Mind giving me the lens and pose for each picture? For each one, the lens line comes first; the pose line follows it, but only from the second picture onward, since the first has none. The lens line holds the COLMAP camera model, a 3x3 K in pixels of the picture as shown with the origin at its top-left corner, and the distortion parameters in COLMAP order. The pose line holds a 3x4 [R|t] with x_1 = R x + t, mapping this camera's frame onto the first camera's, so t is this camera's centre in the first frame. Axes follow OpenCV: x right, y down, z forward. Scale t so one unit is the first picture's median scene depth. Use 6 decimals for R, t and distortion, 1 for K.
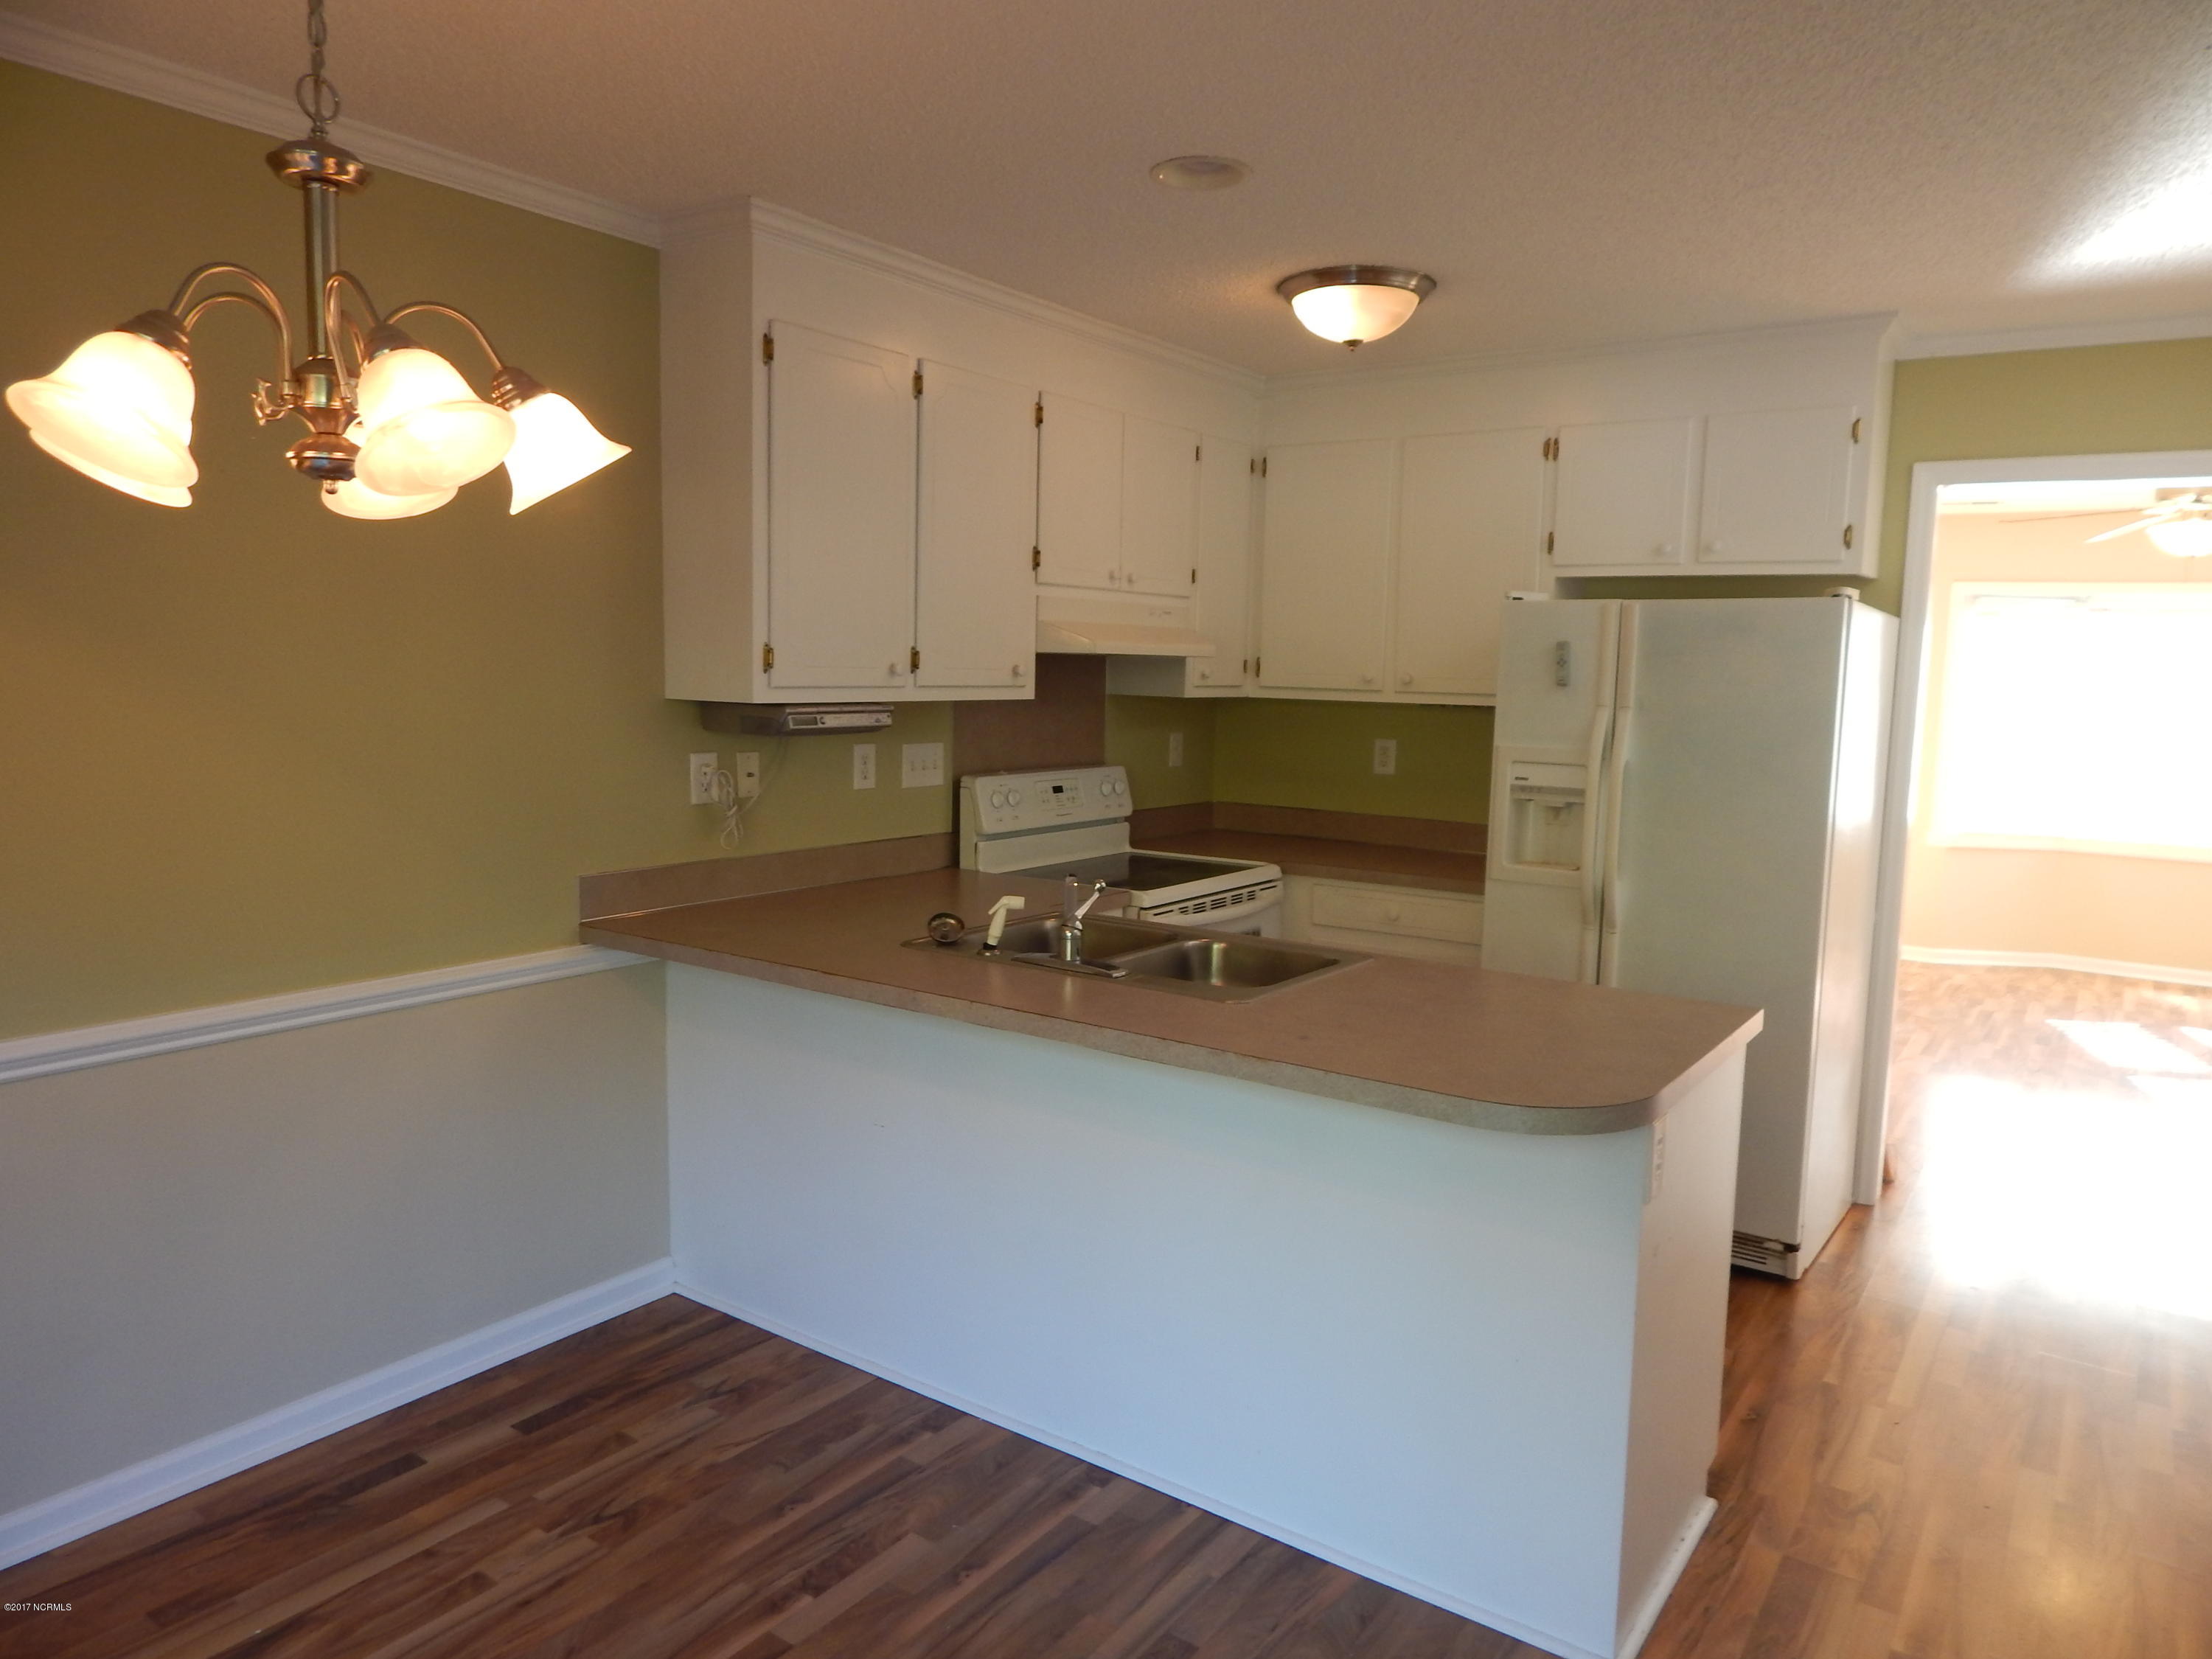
lens RADIAL K [[1484.6, 0, 1106.0], [0, 1484.6, 829.5], [0, 0, 1]] dist [0.029716, -0.002997]
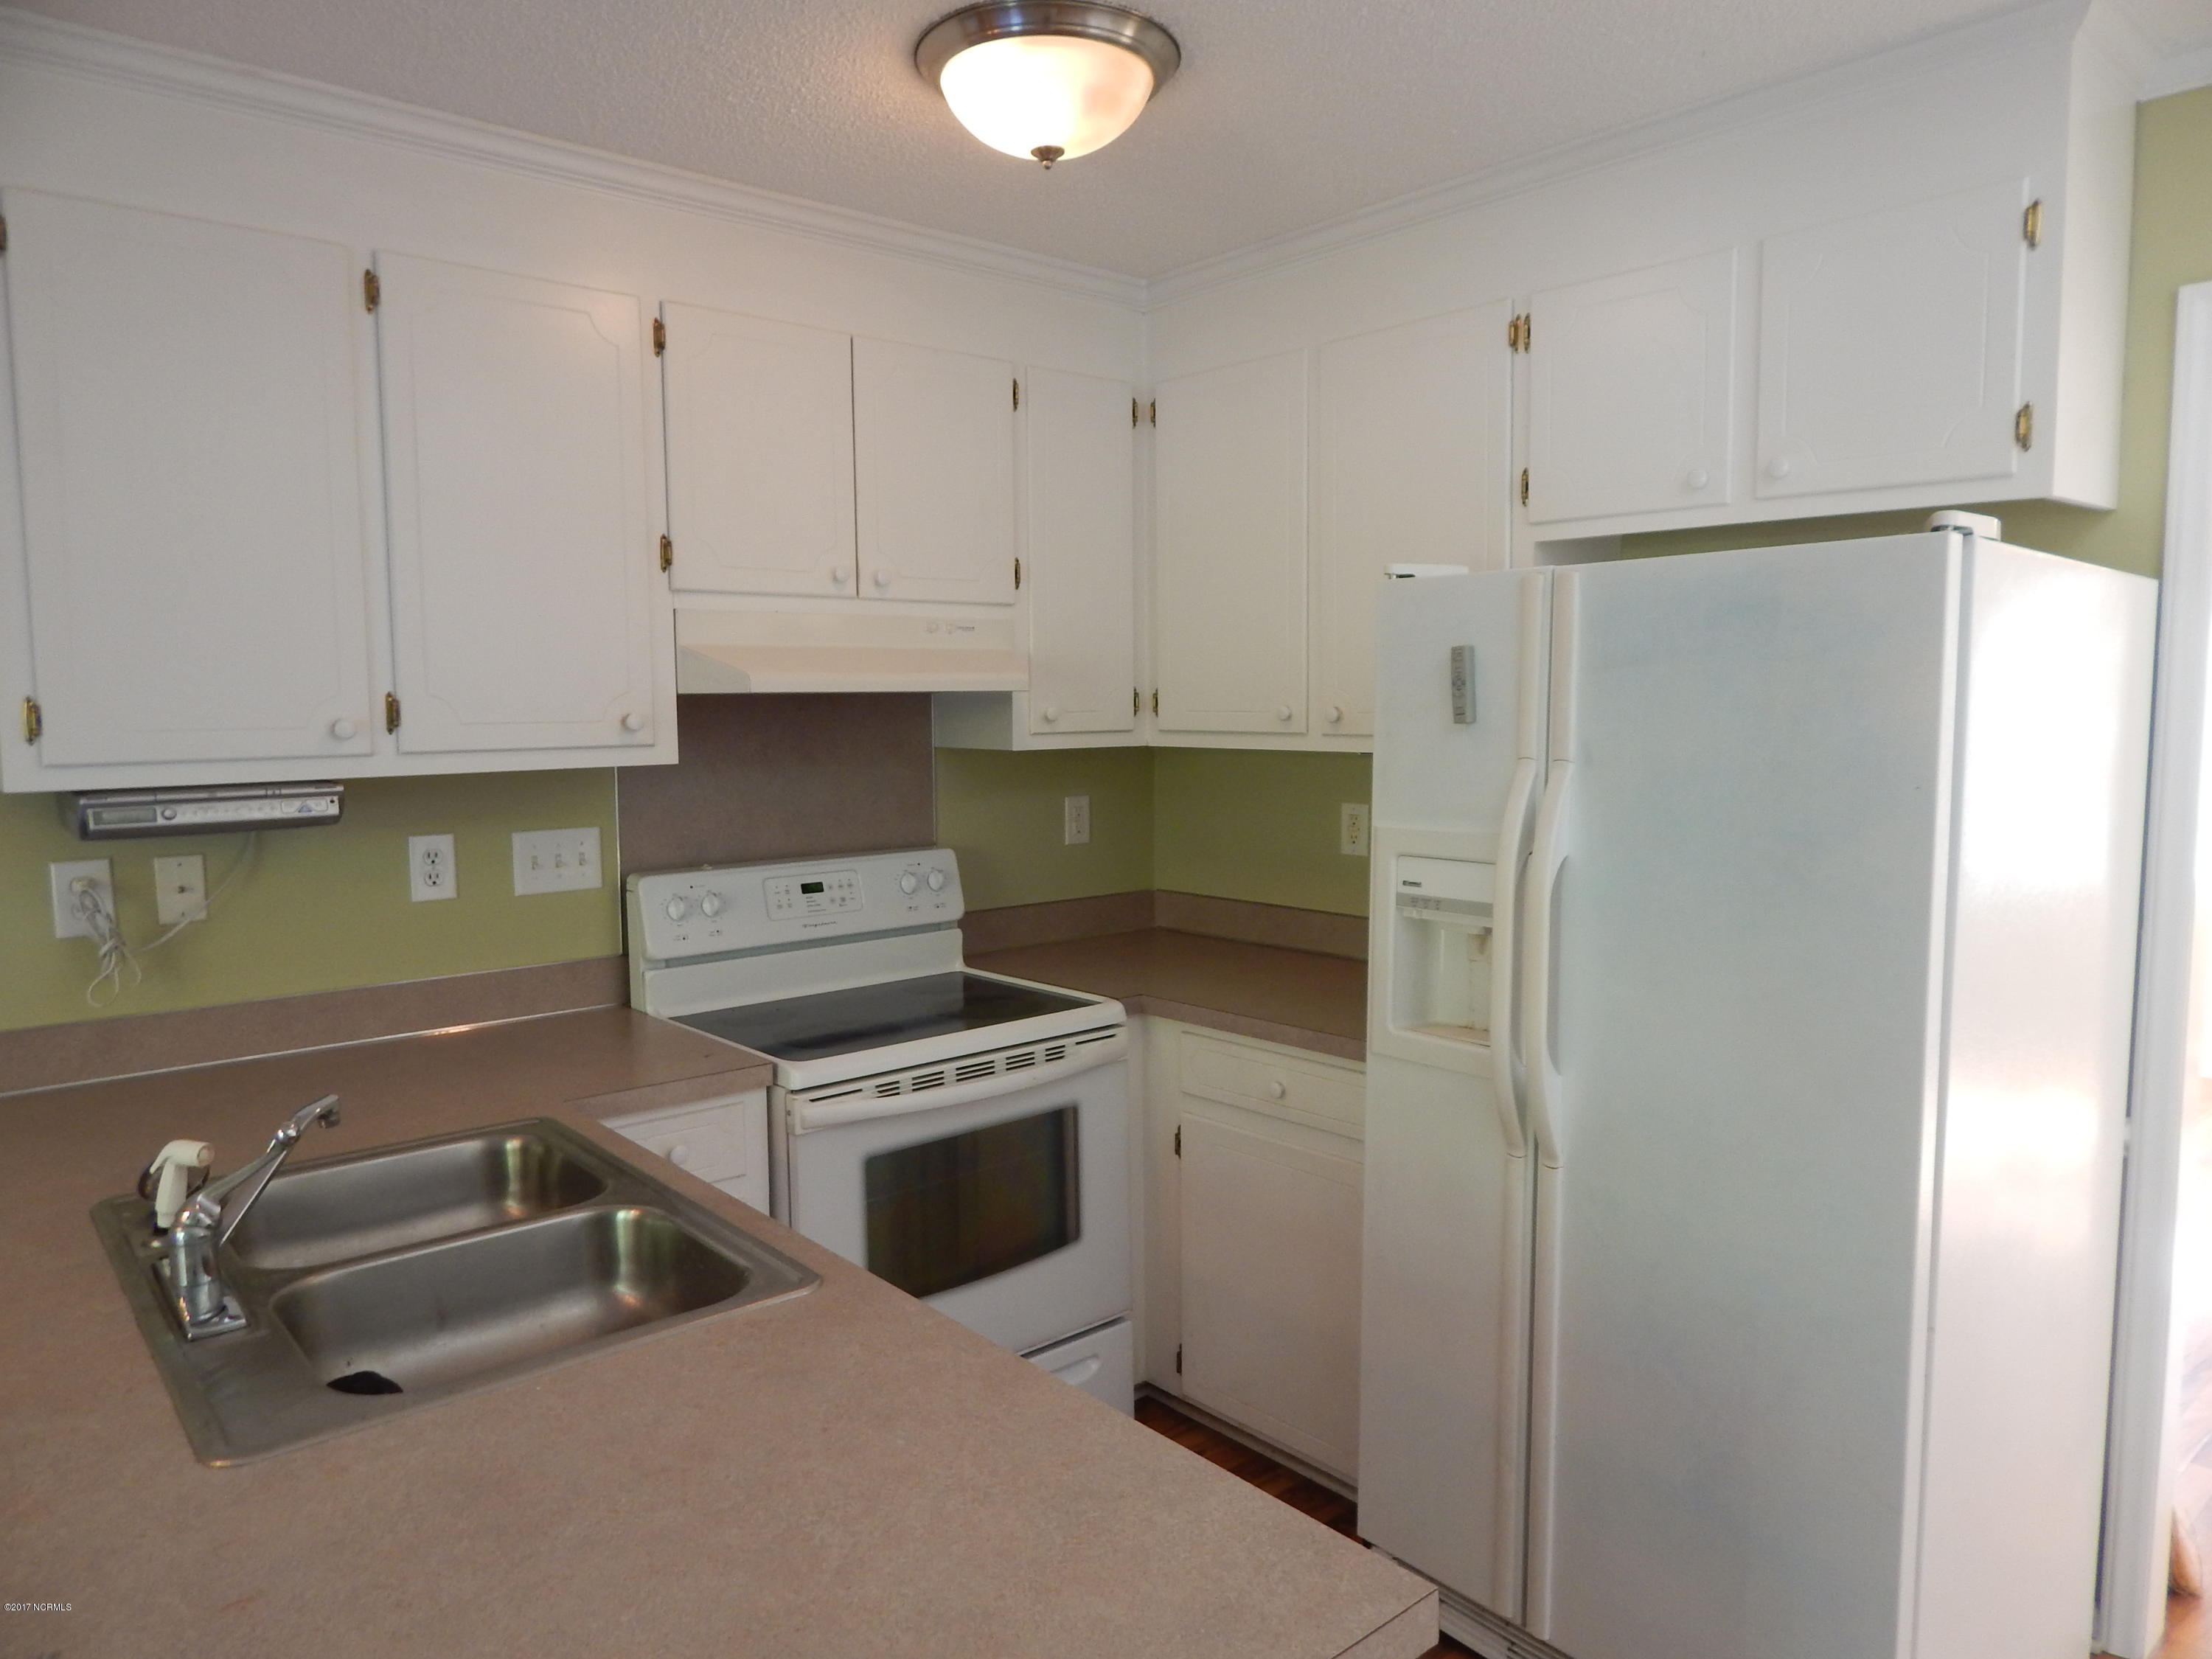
lens RADIAL K [[1451.5, 0, 1106.0], [0, 1451.5, 829.5], [0, 0, 1]] dist [0.003171, 0.001647]
pose [[0.968825, -0.010155, -0.247537, 0.291846], [0.004654, 0.999729, -0.022797, -0.041190], [0.247701, 0.020935, 0.968610, 0.404211]]
